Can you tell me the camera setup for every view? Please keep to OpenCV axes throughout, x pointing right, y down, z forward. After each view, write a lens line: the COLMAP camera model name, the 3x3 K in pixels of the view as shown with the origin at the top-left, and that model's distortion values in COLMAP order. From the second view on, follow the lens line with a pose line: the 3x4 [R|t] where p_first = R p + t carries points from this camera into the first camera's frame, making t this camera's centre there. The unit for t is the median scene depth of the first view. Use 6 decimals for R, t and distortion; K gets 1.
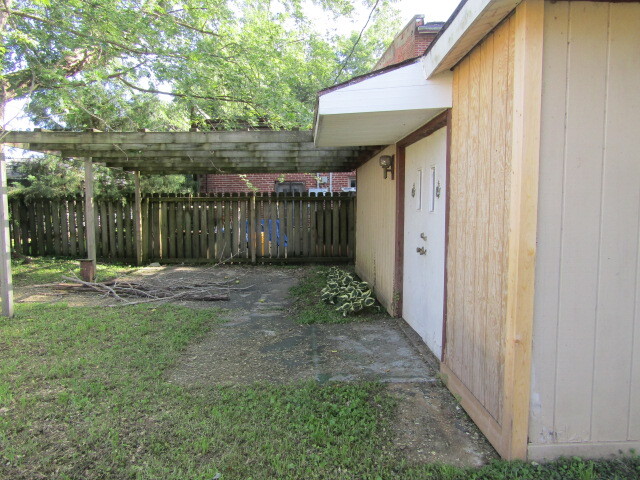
lens RADIAL K [[457.7, 0, 320.3], [0, 457.7, 240.3], [0, 0, 1]] dist [-0.018741, 0.005599]
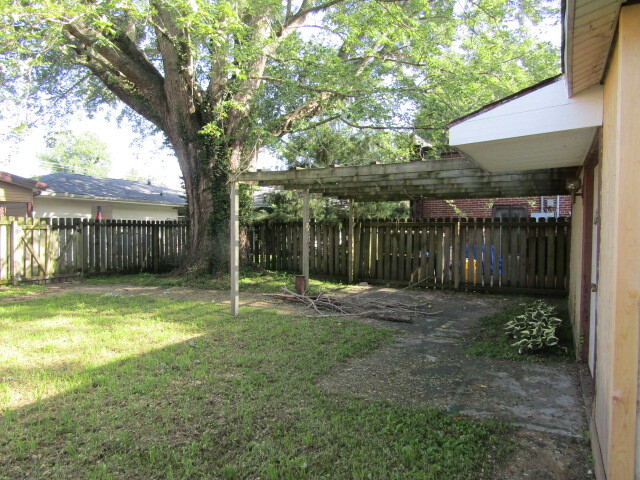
lens RADIAL K [[457.7, 0, 316.9], [0, 457.7, 239.5], [0, 0, 1]] dist [-0.018741, 0.005599]
pose [[0.866573, 0.020782, -0.498618, 0.155374], [-0.047275, 0.998058, -0.040563, -0.005993], [0.496807, 0.058723, 0.865872, -0.012090]]
